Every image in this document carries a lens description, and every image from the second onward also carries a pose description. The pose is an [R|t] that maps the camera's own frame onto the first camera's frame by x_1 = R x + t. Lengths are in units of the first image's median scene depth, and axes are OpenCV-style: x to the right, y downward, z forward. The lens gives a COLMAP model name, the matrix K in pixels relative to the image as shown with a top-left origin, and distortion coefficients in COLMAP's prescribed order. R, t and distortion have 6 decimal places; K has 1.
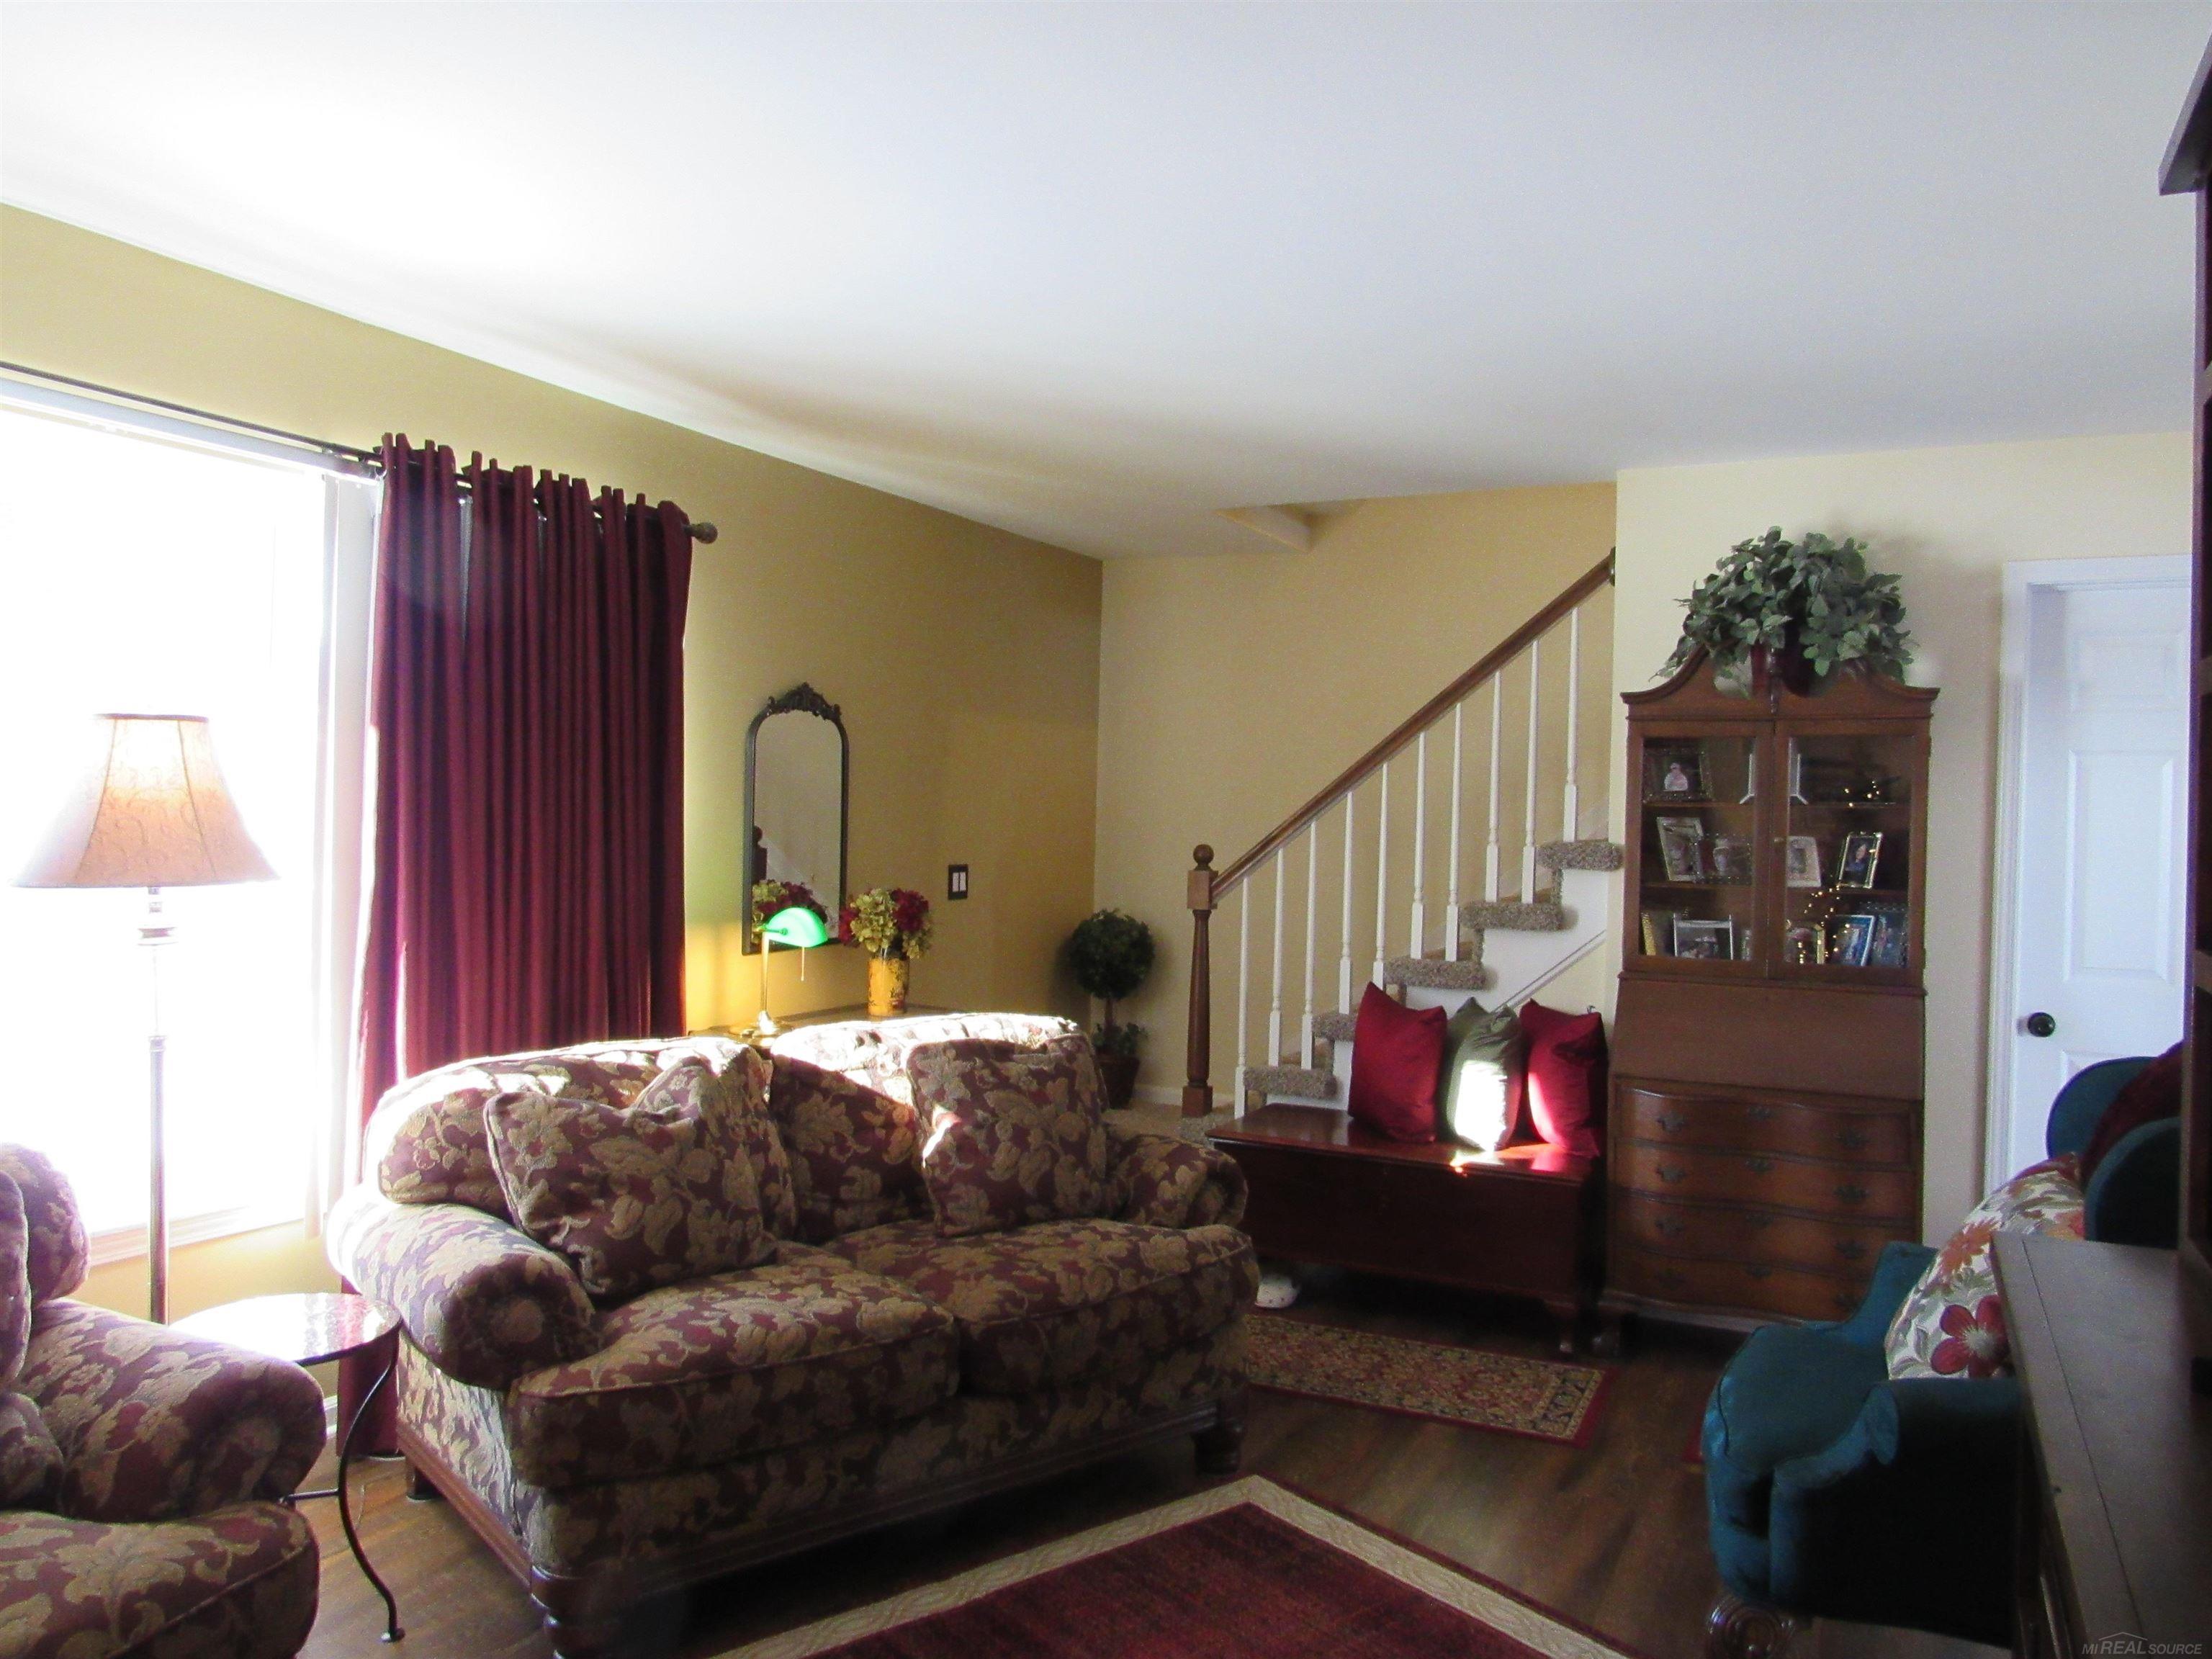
lens RADIAL K [[1569.3, 0, 1106.6], [0, 1569.3, 841.5], [0, 0, 1]] dist [-0.026020, 0.001587]
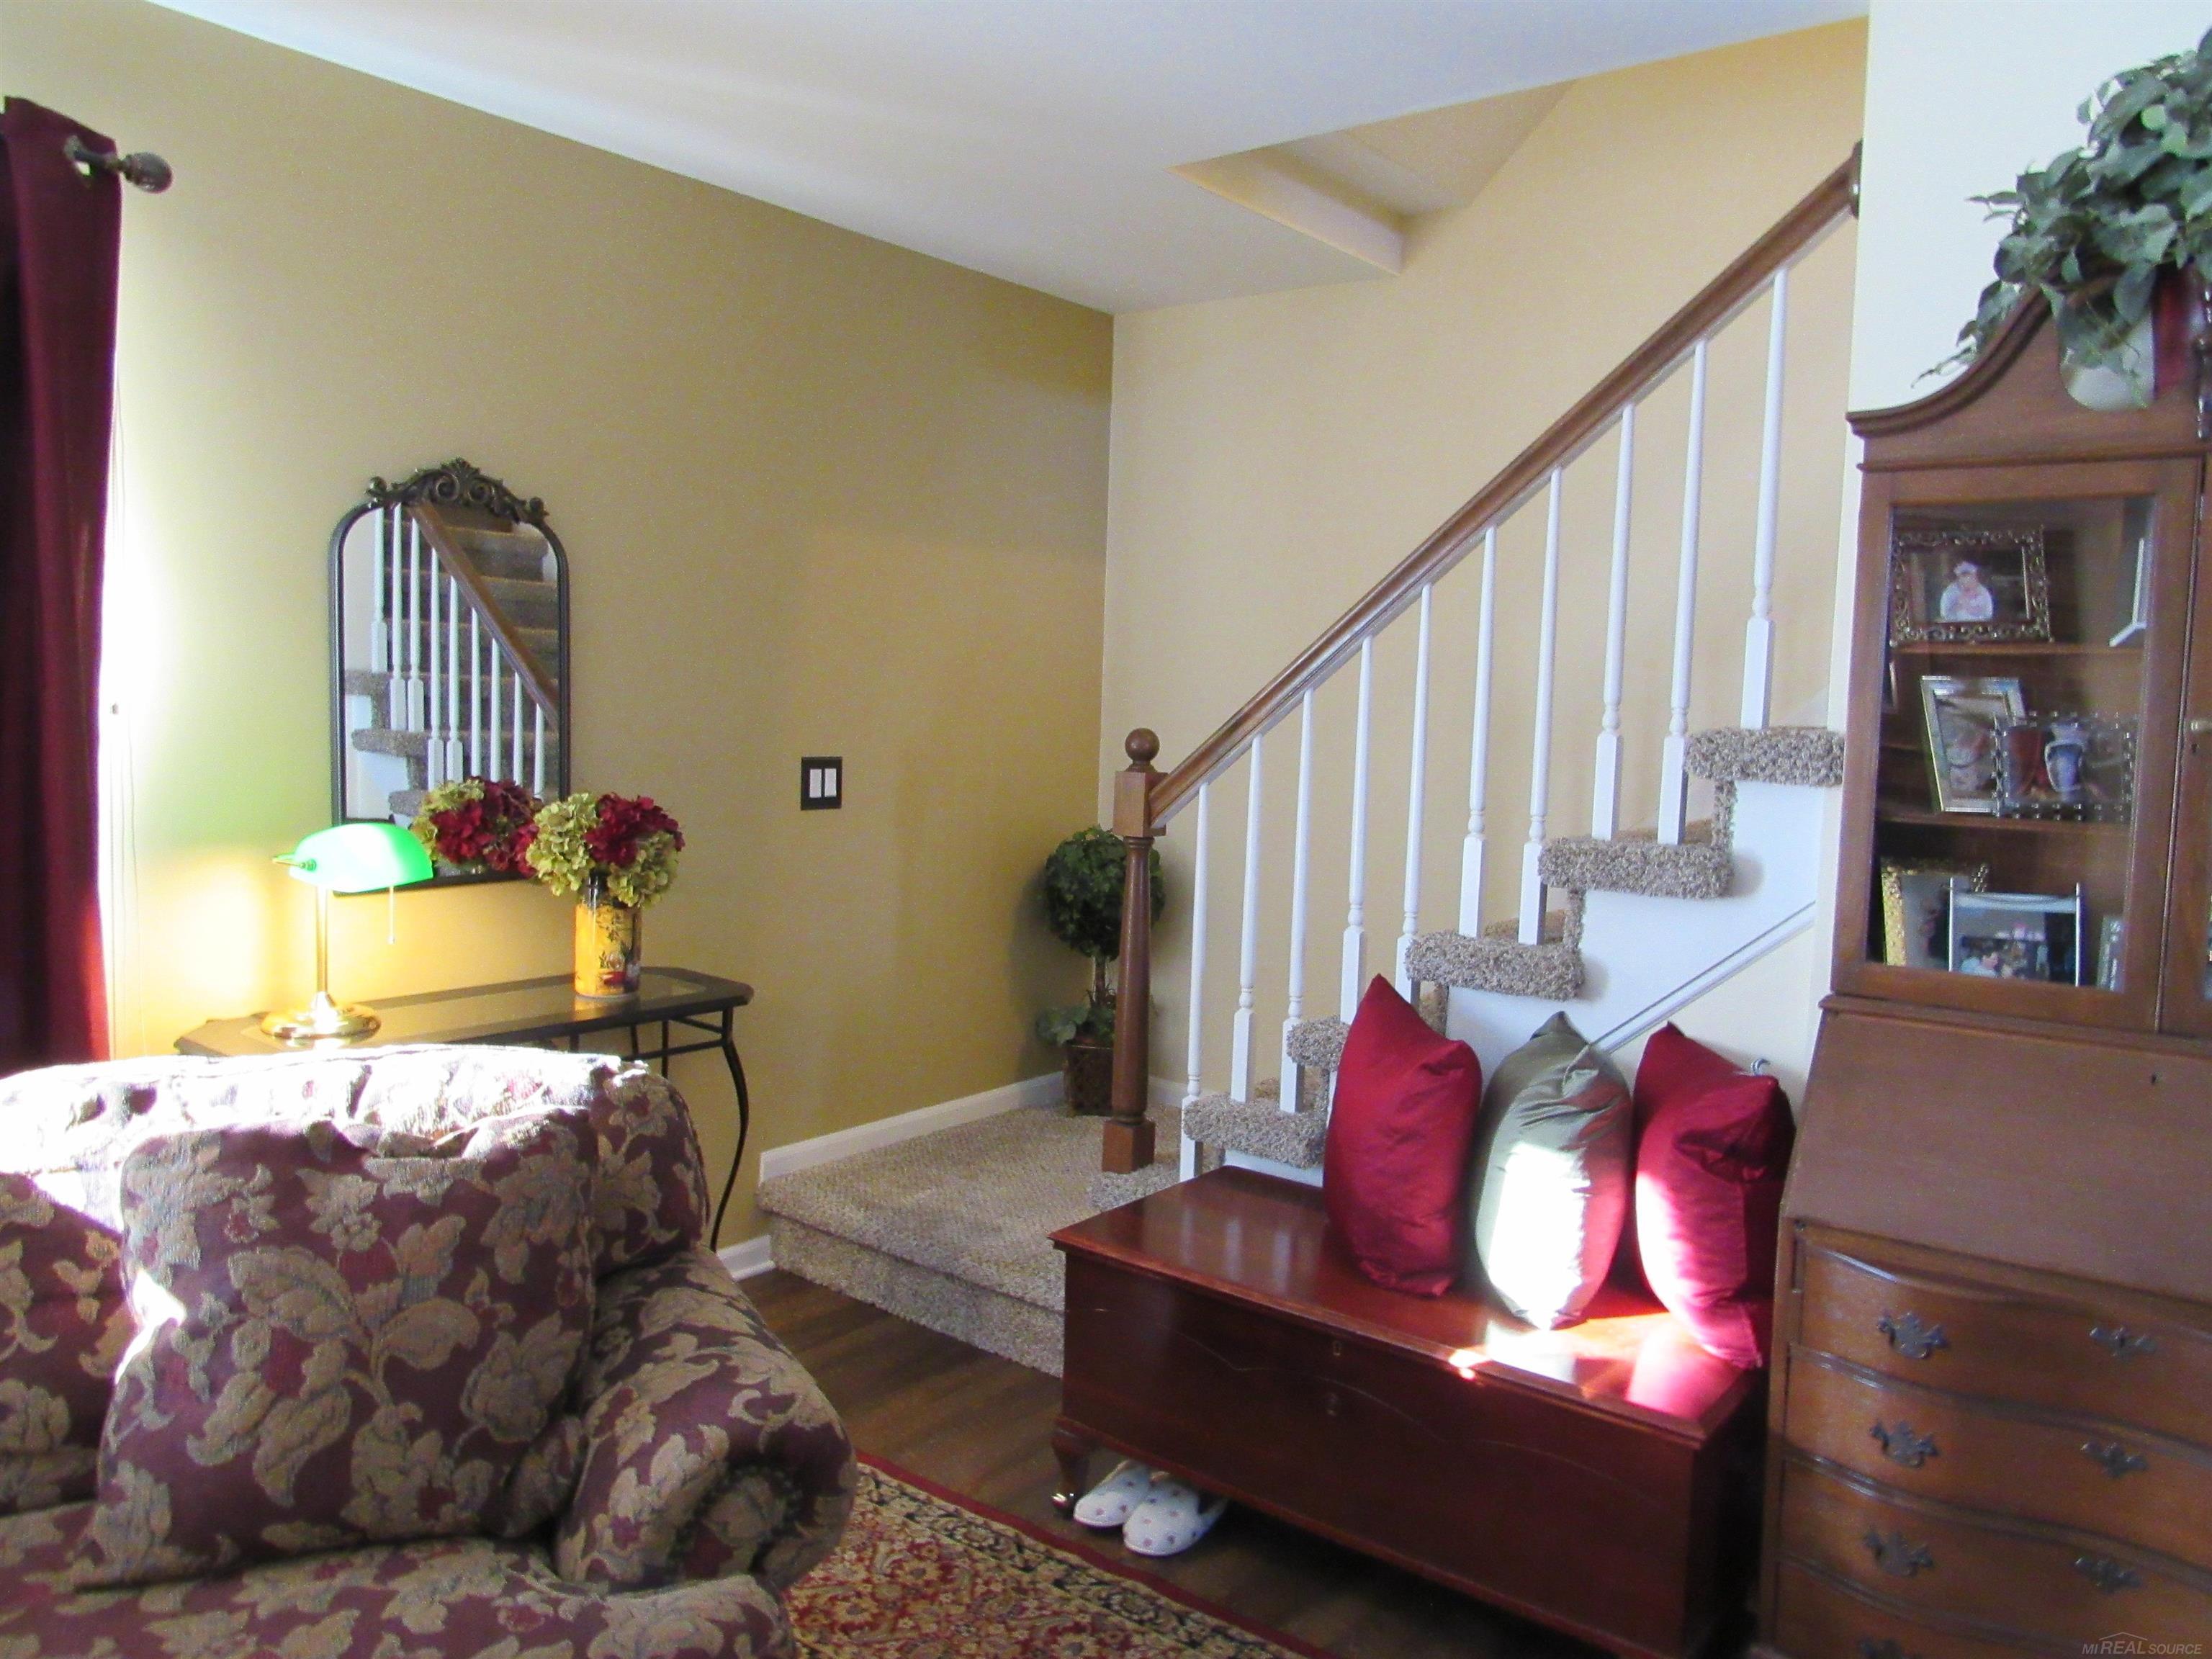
lens RADIAL K [[1575.8, 0, 1111.5], [0, 1575.8, 828.1], [0, 0, 1]] dist [-0.031122, 0.017195]
pose [[0.981149, 0.023250, -0.191851, 0.200674], [-0.012209, 0.998211, 0.058531, 0.005610], [0.192868, -0.055085, 0.979677, 0.477864]]
